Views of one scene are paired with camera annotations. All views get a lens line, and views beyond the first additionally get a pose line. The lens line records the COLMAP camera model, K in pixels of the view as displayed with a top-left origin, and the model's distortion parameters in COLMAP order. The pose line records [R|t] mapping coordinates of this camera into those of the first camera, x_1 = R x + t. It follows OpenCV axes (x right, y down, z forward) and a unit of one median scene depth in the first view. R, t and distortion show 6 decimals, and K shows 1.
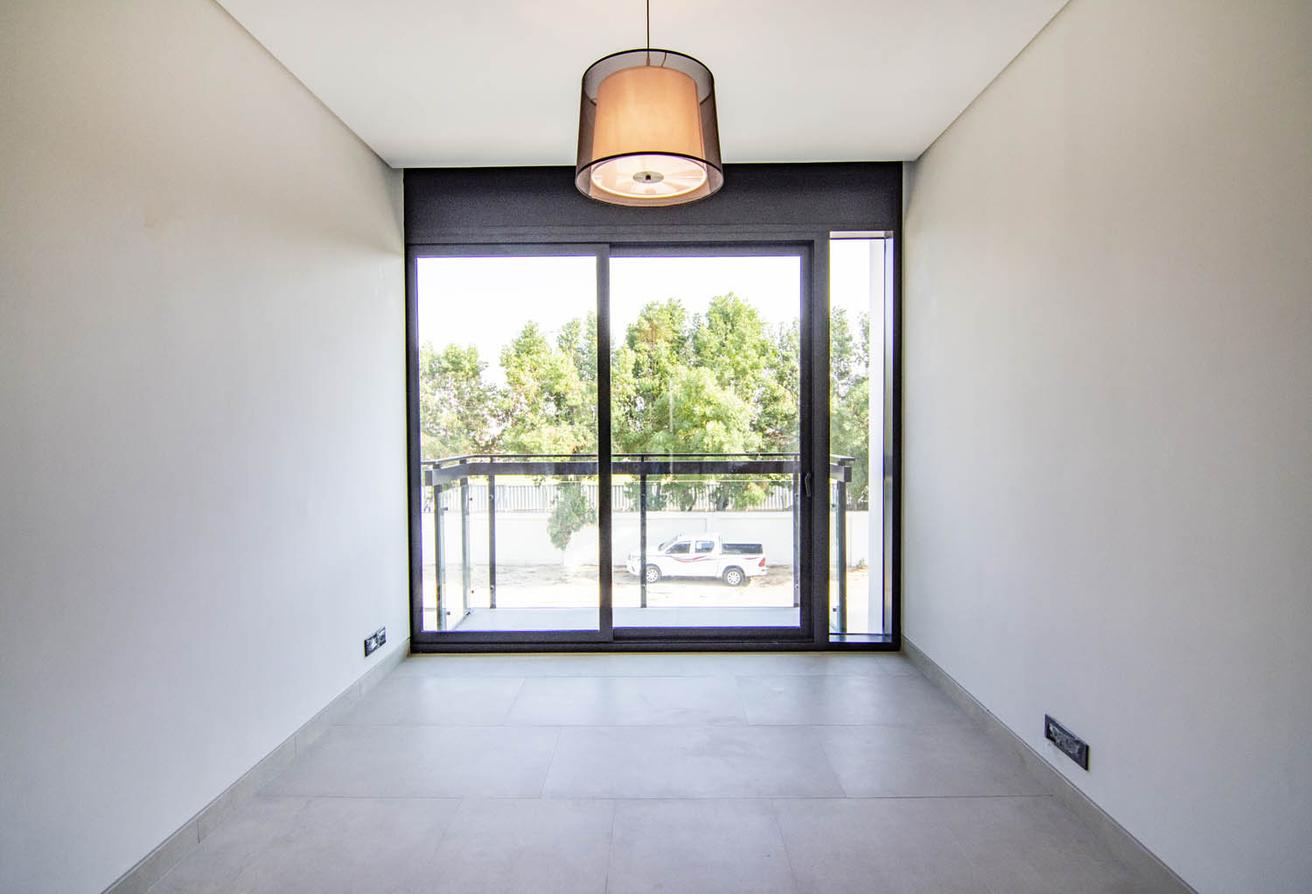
lens RADIAL K [[644.6, 0, 653.8], [0, 644.6, 441.8], [0, 0, 1]] dist [-0.020497, -0.000971]
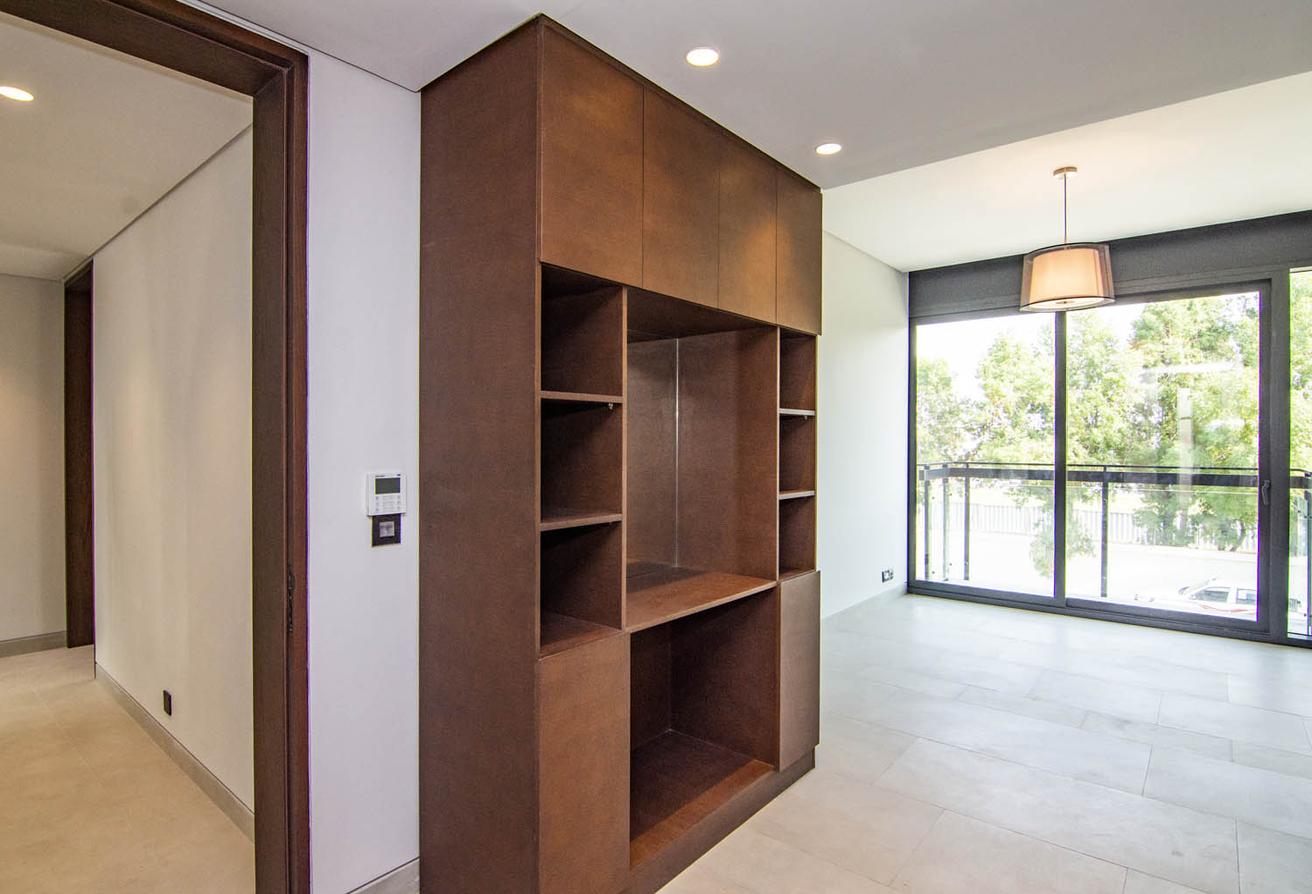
lens RADIAL K [[663.3, 0, 662.8], [0, 663.3, 439.9], [0, 0, 1]] dist [-0.003030, -0.001110]
pose [[0.780912, 0.011528, -0.624534, 0.111390], [-0.026275, 0.999551, -0.014404, 0.011140], [0.624088, 0.027658, 0.780865, -0.464393]]
